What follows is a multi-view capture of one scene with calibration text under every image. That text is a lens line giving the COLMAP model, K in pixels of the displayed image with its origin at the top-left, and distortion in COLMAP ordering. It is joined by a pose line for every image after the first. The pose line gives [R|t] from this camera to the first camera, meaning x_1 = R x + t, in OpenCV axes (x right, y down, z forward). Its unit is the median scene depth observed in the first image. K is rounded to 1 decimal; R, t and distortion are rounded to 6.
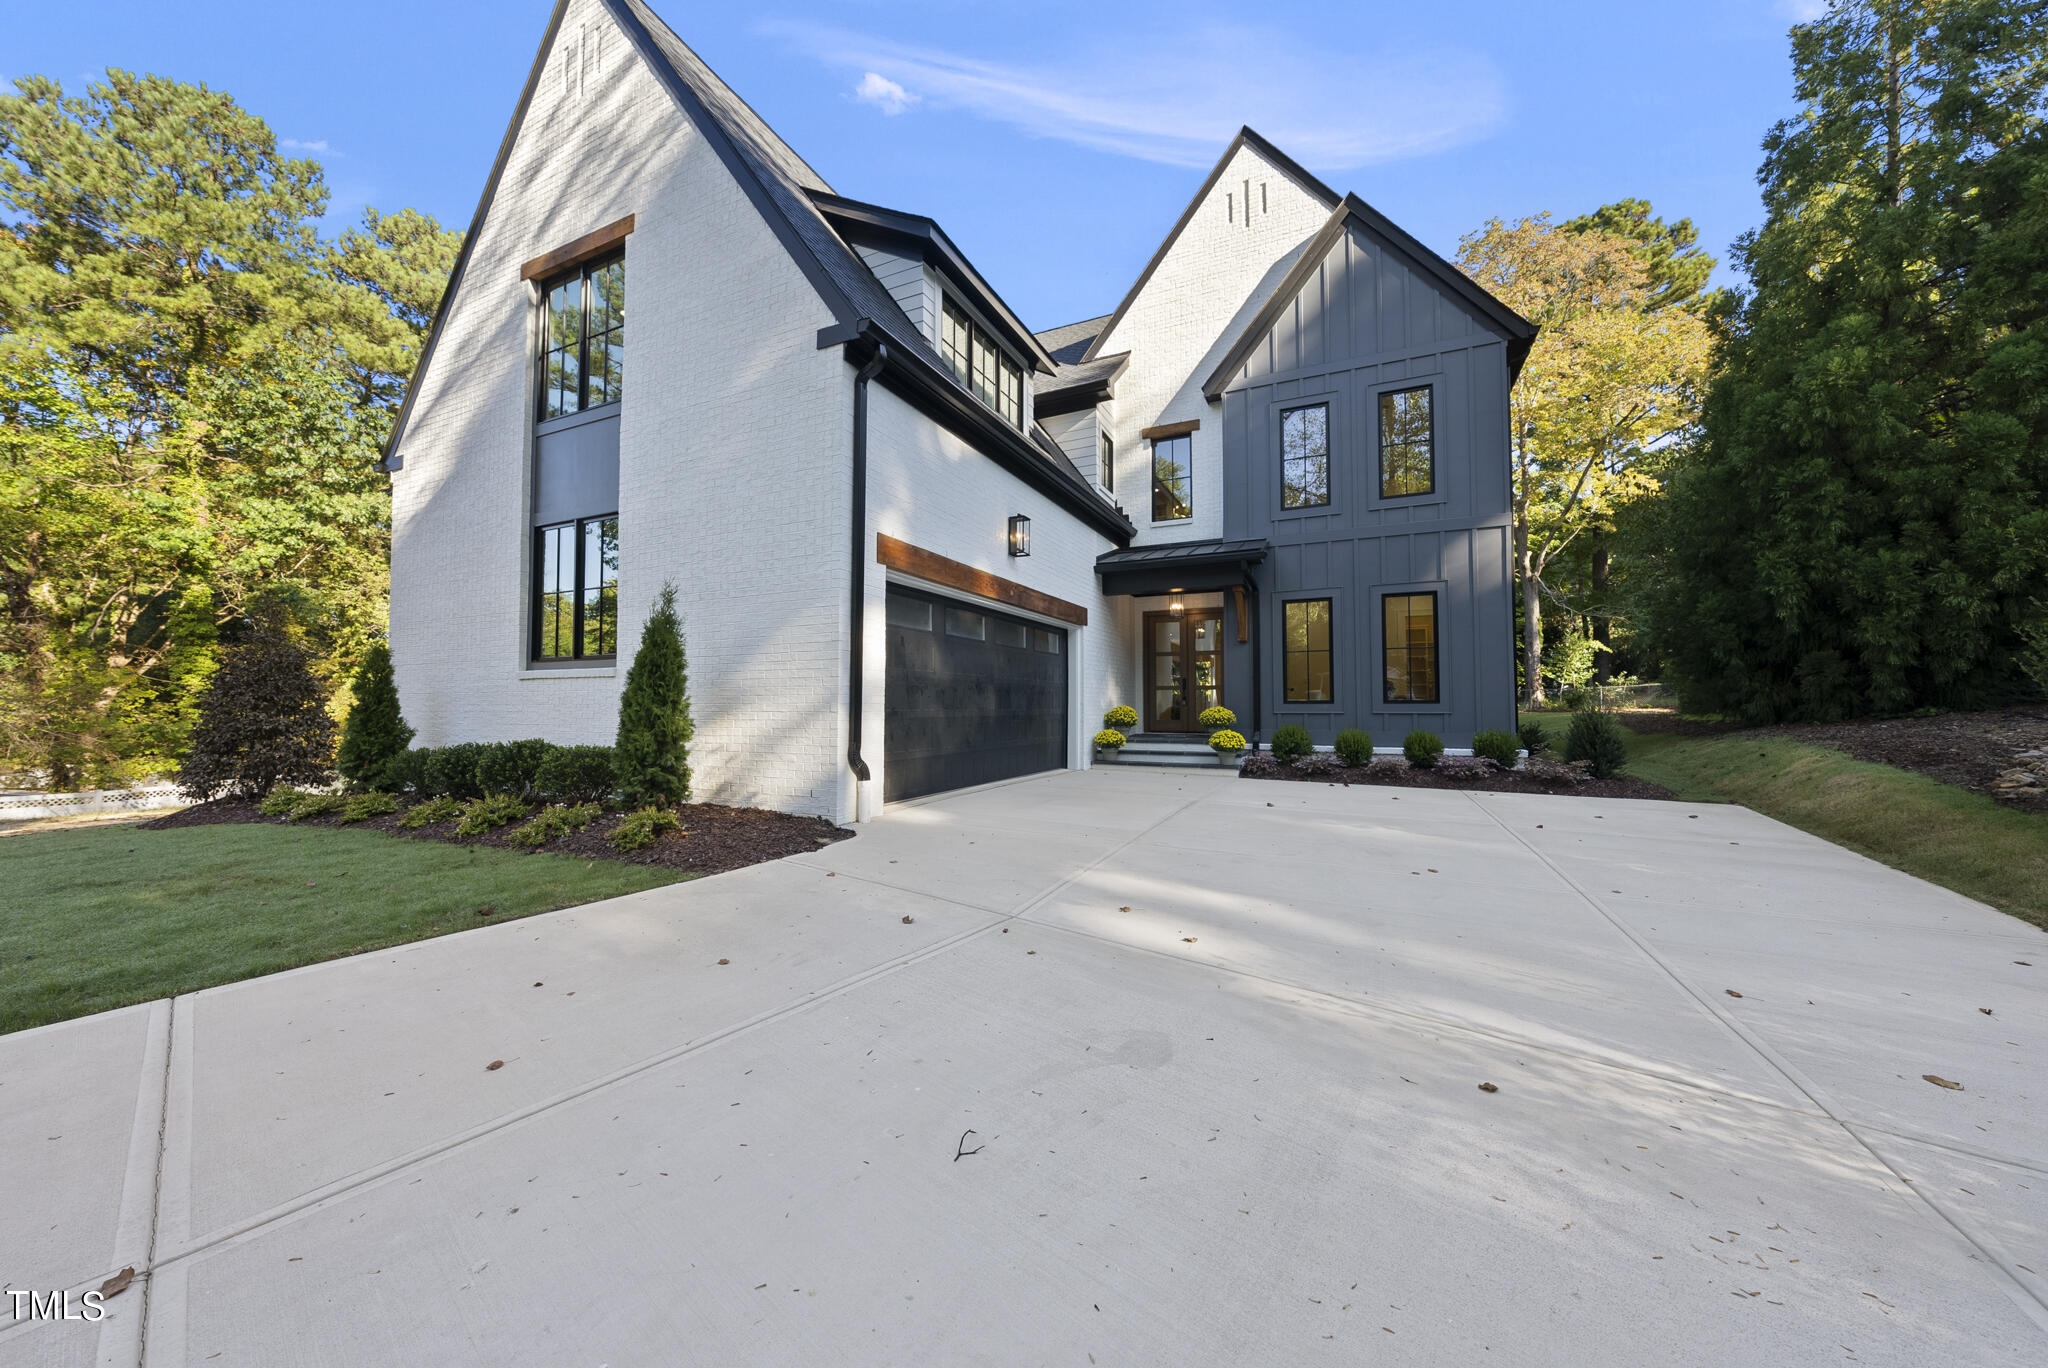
lens RADIAL K [[701.1, 0, 1025.6], [0, 701.1, 680.1], [0, 0, 1]] dist [-0.001110, 0.000287]
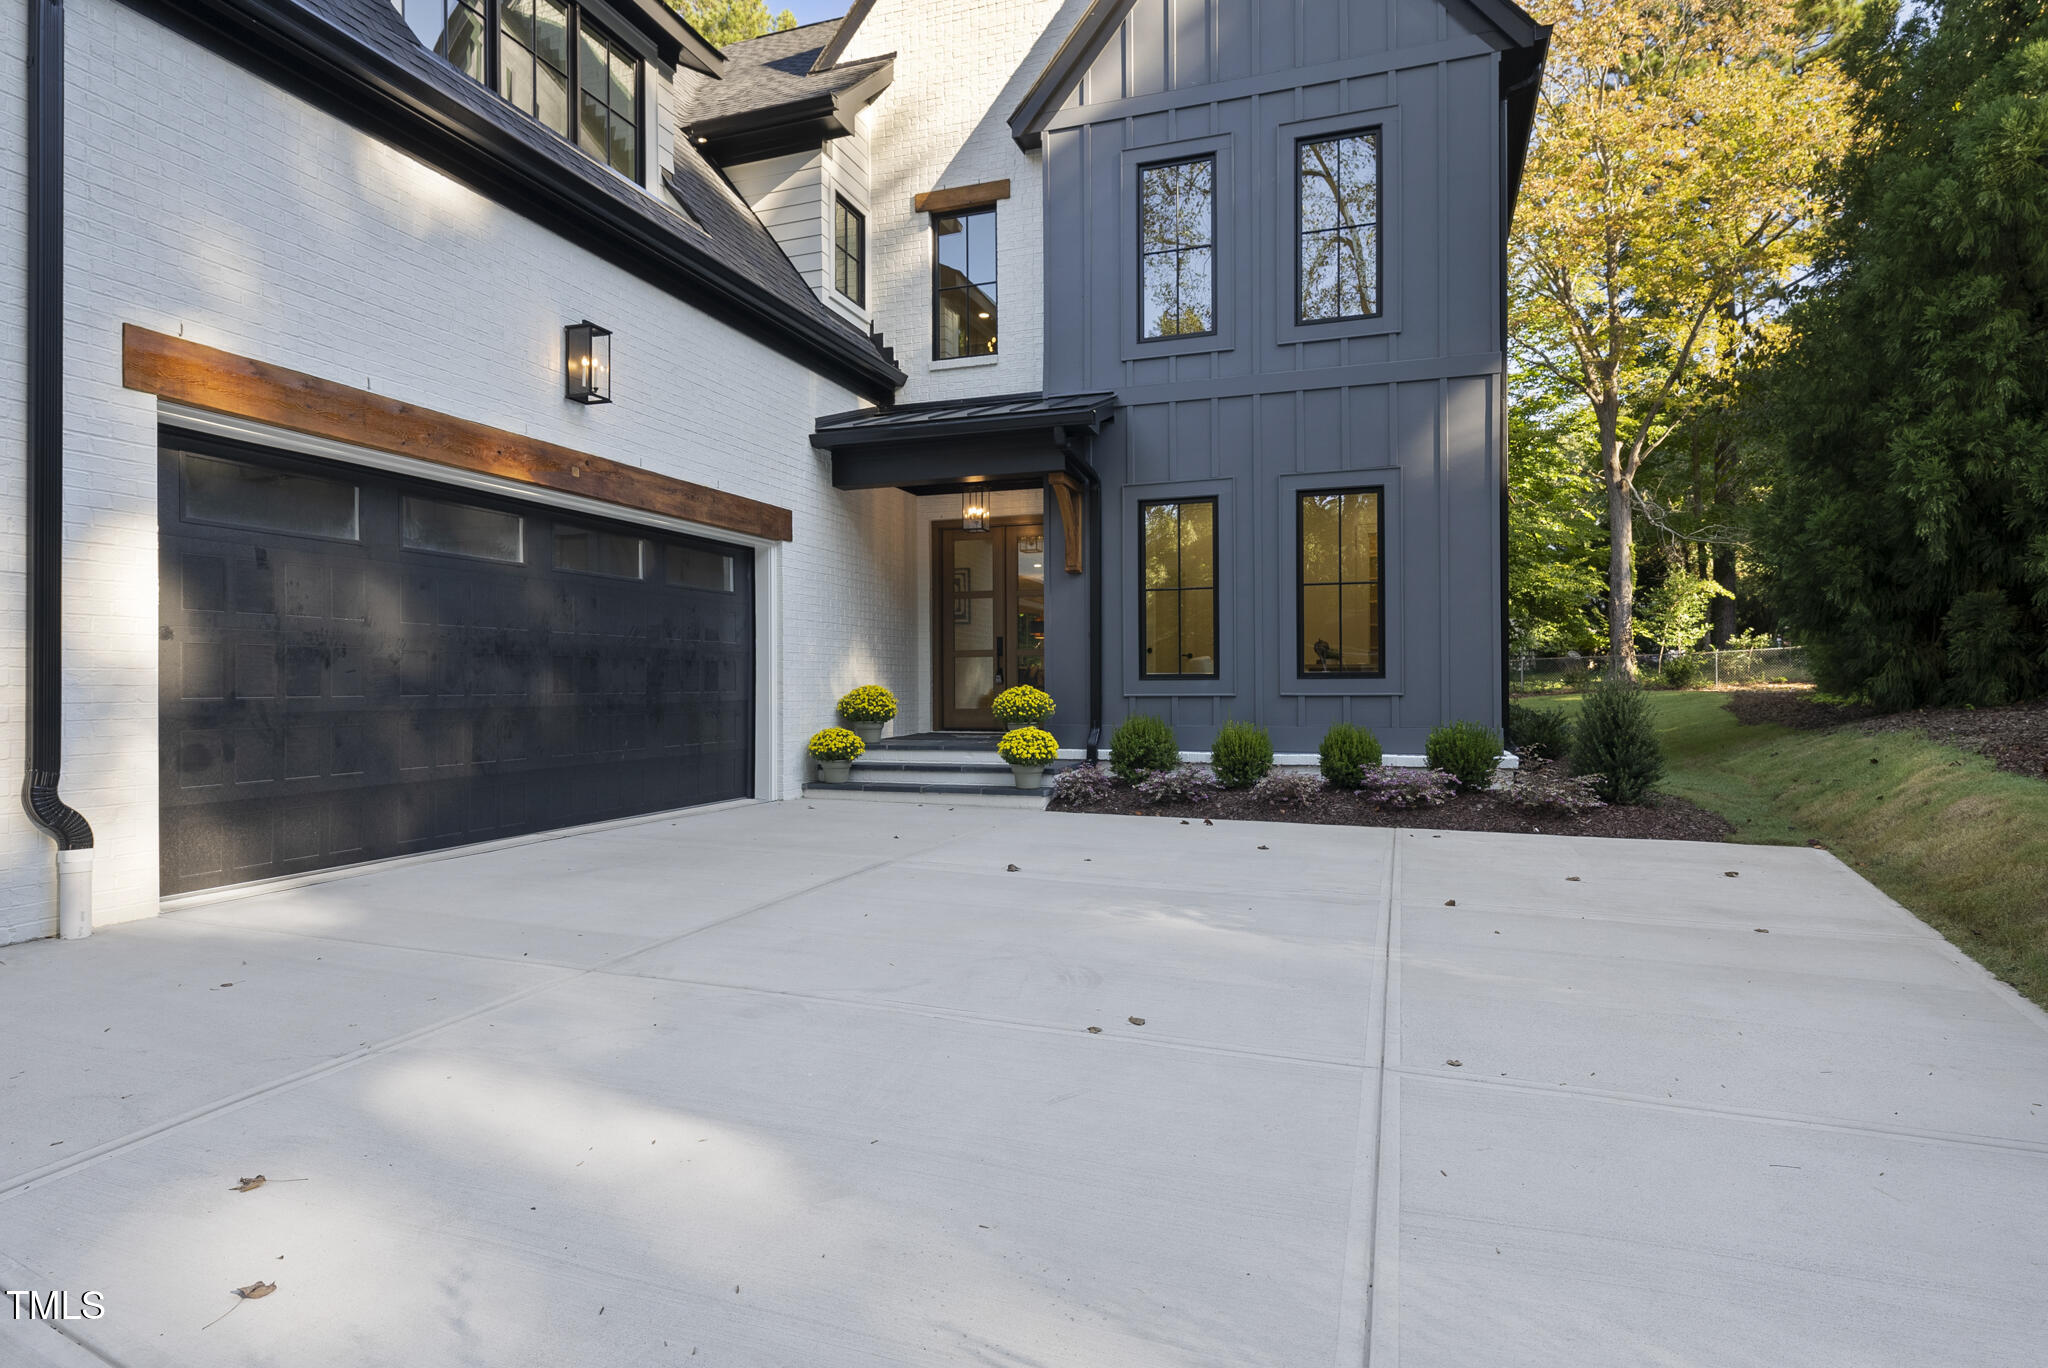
lens RADIAL K [[1108.1, 0, 1020.6], [0, 1108.1, 680.1], [0, 0, 1]] dist [0.009777, -0.002449]
pose [[0.994114, -0.005182, 0.108215, 0.174627], [0.001642, 0.999462, 0.032771, 0.003429], [-0.108326, -0.032401, 0.993587, 0.102806]]
